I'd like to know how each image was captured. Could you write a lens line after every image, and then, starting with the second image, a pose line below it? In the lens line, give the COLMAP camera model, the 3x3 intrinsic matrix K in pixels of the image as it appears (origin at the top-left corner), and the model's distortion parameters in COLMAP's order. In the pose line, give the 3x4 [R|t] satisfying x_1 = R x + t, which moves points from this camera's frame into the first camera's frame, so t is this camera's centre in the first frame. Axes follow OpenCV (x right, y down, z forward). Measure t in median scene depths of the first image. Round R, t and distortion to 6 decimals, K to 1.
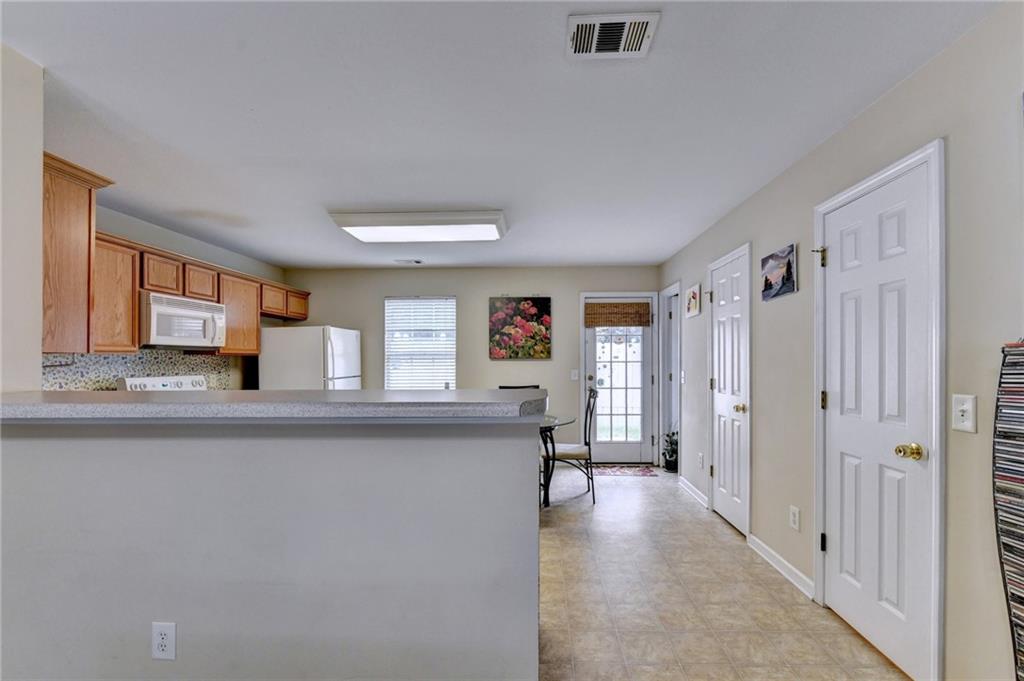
lens RADIAL K [[427.2, 0, 526.6], [0, 427.2, 359.5], [0, 0, 1]] dist [-0.008016, -0.000203]
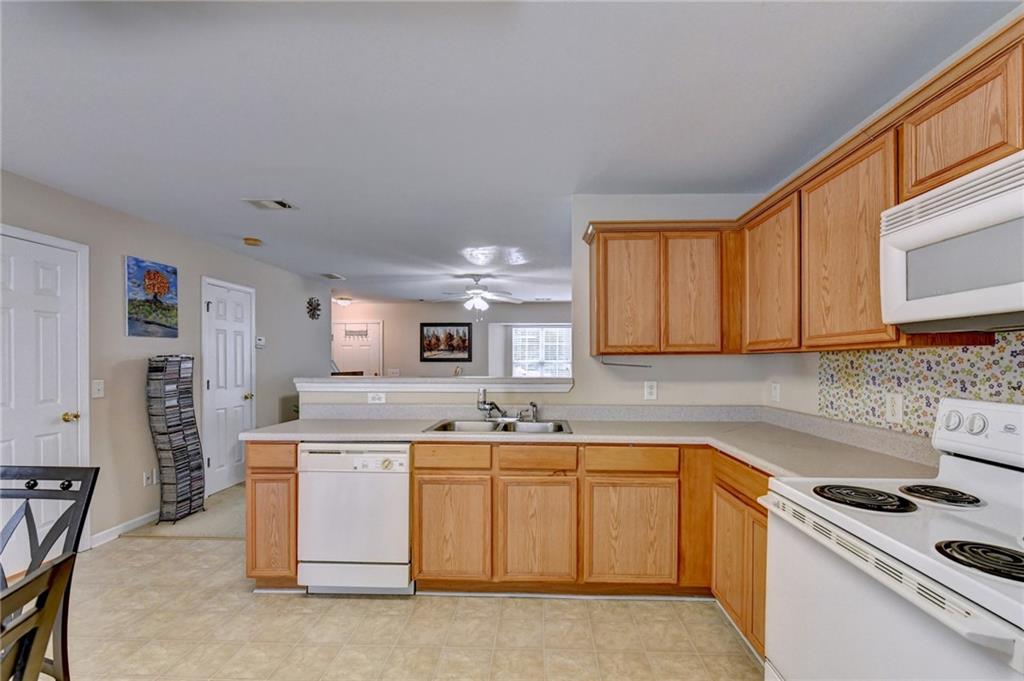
lens RADIAL K [[427.2, 0, 526.0], [0, 427.2, 360.6], [0, 0, 1]] dist [-0.008016, -0.000203]
pose [[-0.999982, 0.005179, 0.003096, -0.296467], [0.005175, 0.999986, -0.001257, 0.001253], [-0.003102, -0.001241, -0.999994, 0.862683]]
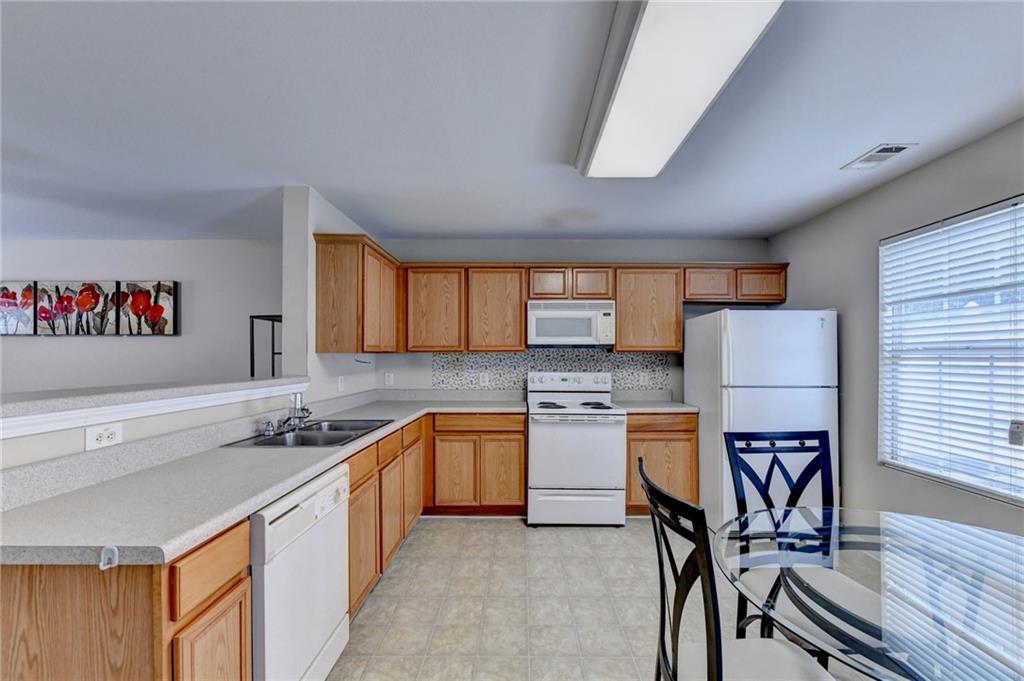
lens RADIAL K [[427.2, 0, 517.1], [0, 427.2, 353.2], [0, 0, 1]] dist [-0.008016, -0.000203]
pose [[0.024799, -0.002880, -0.999688, 0.182921], [-0.003845, 0.999988, -0.002976, -0.004141], [0.999685, 0.003917, 0.024788, 0.554447]]
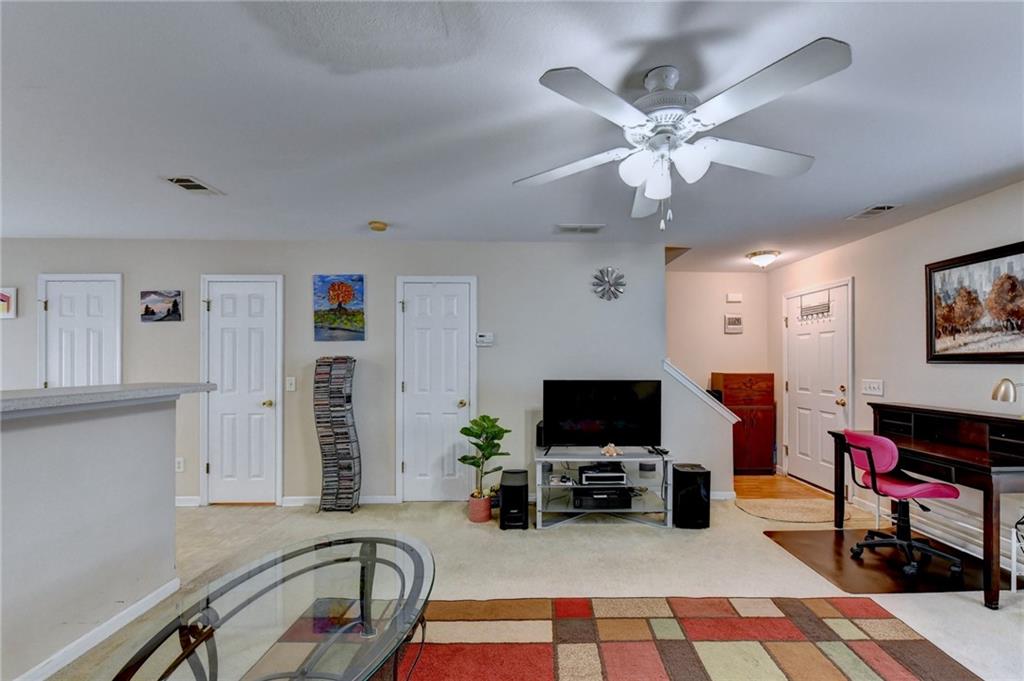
lens RADIAL K [[427.2, 0, 537.1], [0, 427.2, 361.6], [0, 0, 1]] dist [-0.008016, -0.000203]
pose [[-0.064925, 0.005820, 0.997873, -0.485472], [0.002672, 0.999980, -0.005658, 0.001680], [-0.997887, 0.002299, -0.064940, -0.103358]]
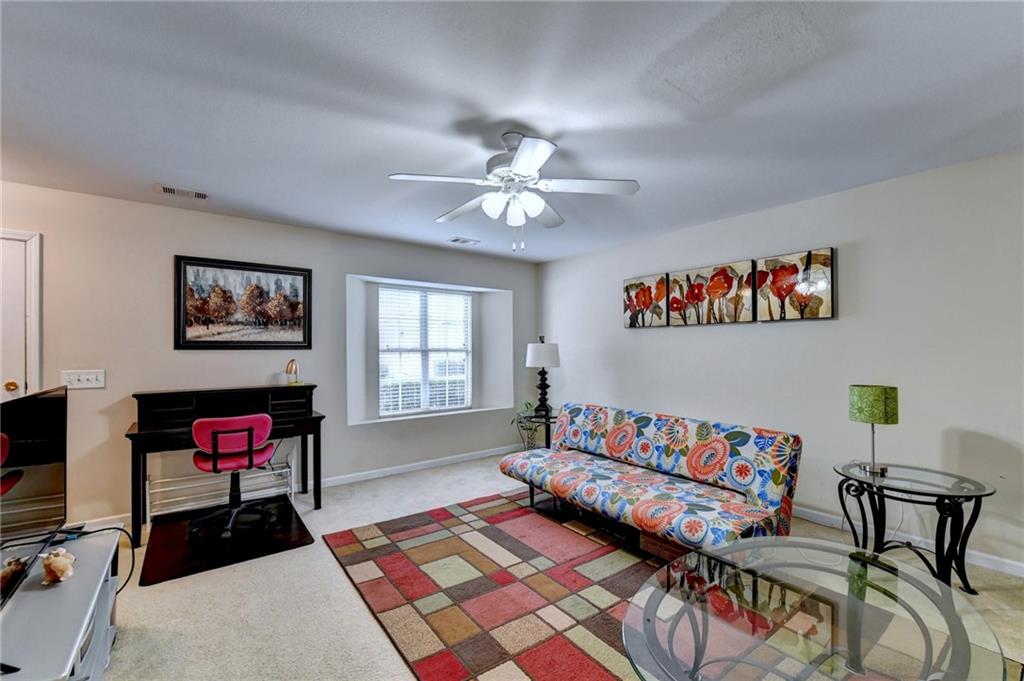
lens RADIAL K [[427.2, 0, 518.5], [0, 427.2, 345.7], [0, 0, 1]] dist [-0.008016, -0.000203]
pose [[-0.768576, 0.003243, -0.639750, 0.113226], [0.005481, 0.999984, -0.001515, 0.000251], [0.639735, -0.004671, -0.768581, 0.126569]]
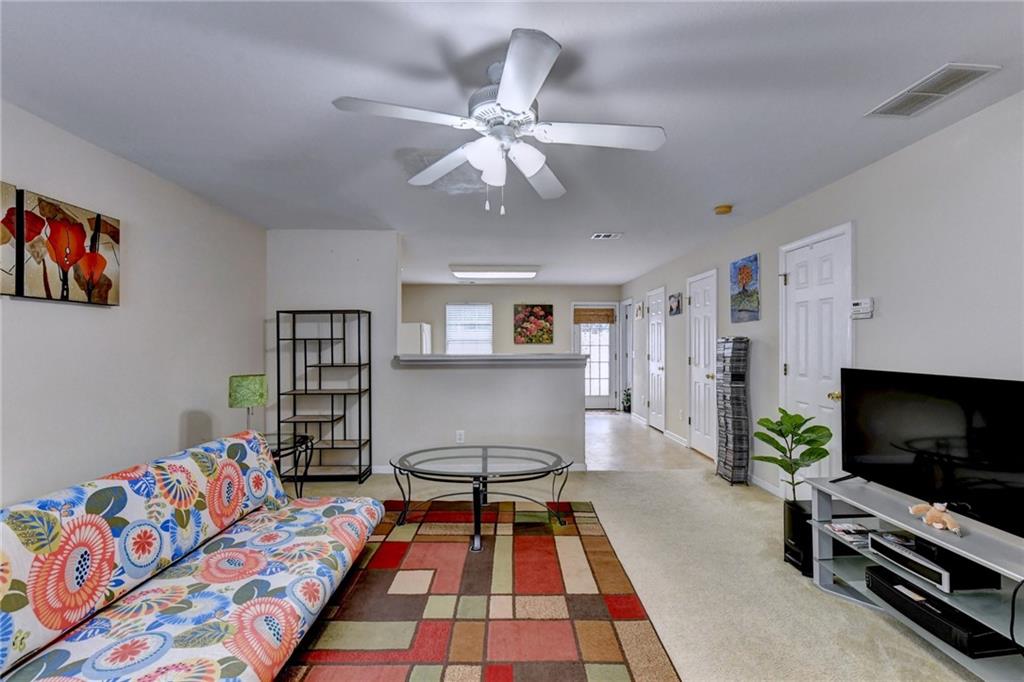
lens RADIAL K [[427.4, 0, 515.4], [0, 427.4, 341.8], [0, 0, 1]] dist [-0.002211, -0.001318]
pose [[0.998010, 0.005544, 0.062818, -0.180296], [-0.005032, 0.999953, -0.008298, 0.005502], [-0.062861, 0.007966, 0.997991, -0.564365]]
